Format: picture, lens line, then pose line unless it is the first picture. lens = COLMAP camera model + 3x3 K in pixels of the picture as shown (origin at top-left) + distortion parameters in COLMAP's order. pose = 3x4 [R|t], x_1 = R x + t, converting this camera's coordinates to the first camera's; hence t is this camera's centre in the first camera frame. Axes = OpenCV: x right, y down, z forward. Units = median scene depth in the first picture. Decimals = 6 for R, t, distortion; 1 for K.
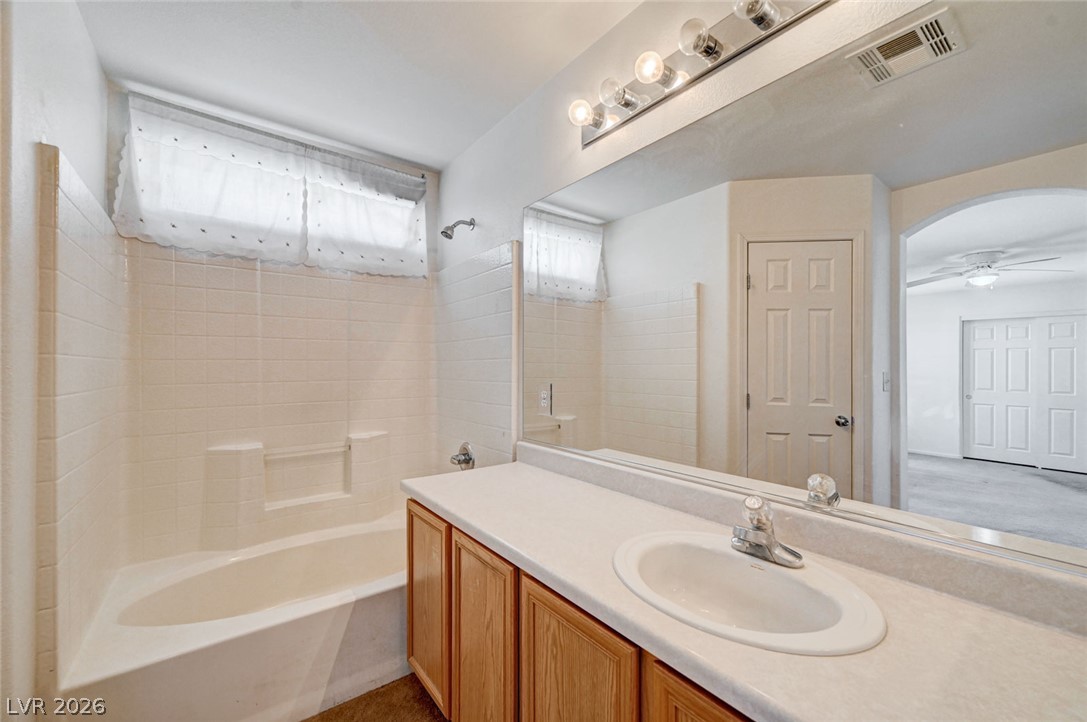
lens RADIAL K [[442.6, 0, 538.7], [0, 442.6, 362.9], [0, 0, 1]] dist [-0.001123, 0.000154]
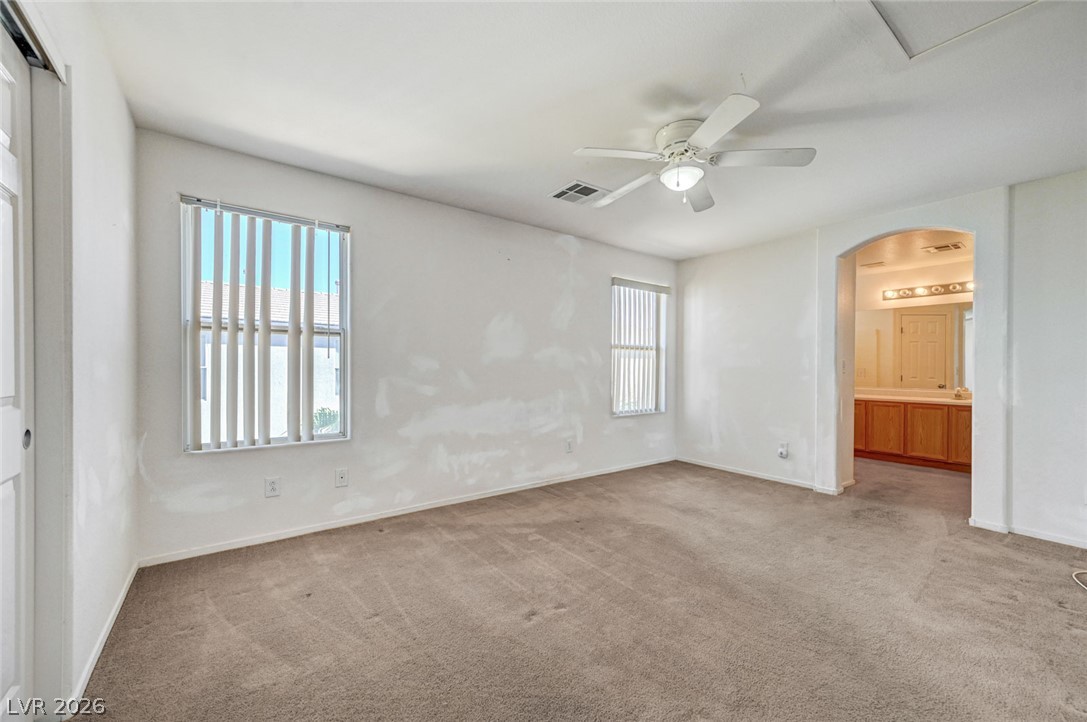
lens RADIAL K [[434.3, 0, 539.6], [0, 434.3, 366.4], [0, 0, 1]] dist [-0.000706, -0.000155]
pose [[0.999910, 0.010363, -0.008547, -1.816248], [-0.010305, 0.999923, 0.006860, 0.027915], [0.008617, -0.006771, 0.999940, -1.717387]]
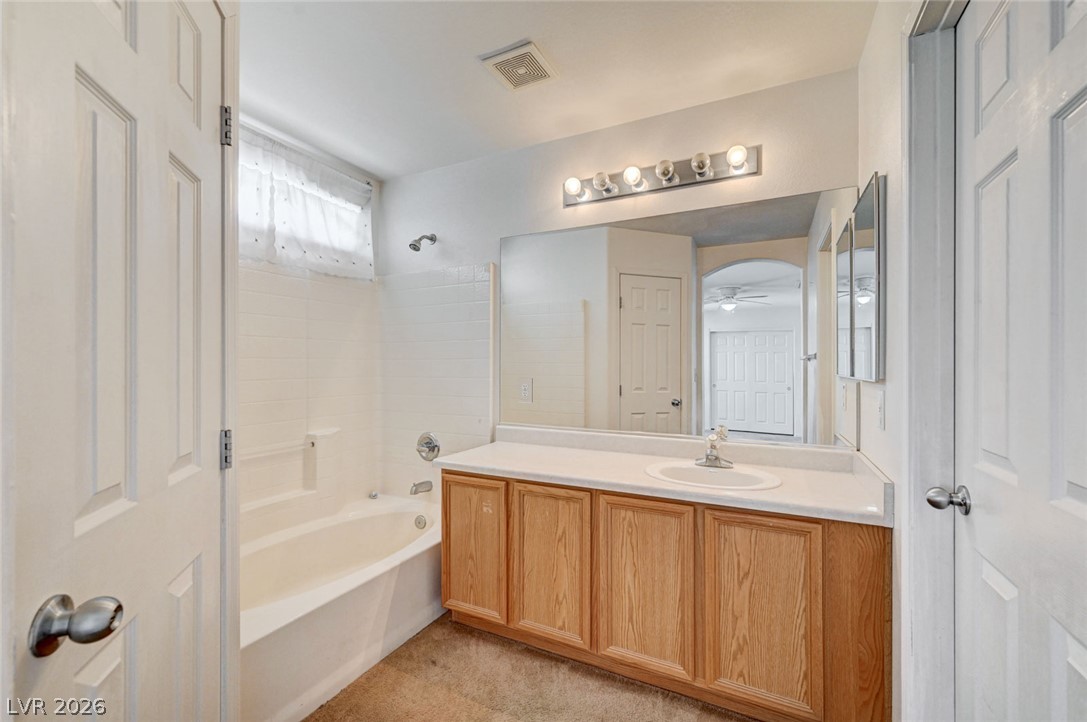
lens RADIAL K [[460.0, 0, 543.5], [0, 460.0, 361.0], [0, 0, 1]] dist [-0.000266, -0.000019]
pose [[0.895645, 0.004073, 0.444751, -0.425244], [-0.005256, 0.999985, 0.001426, -0.005422], [-0.444739, -0.003615, 0.895653, -0.183521]]
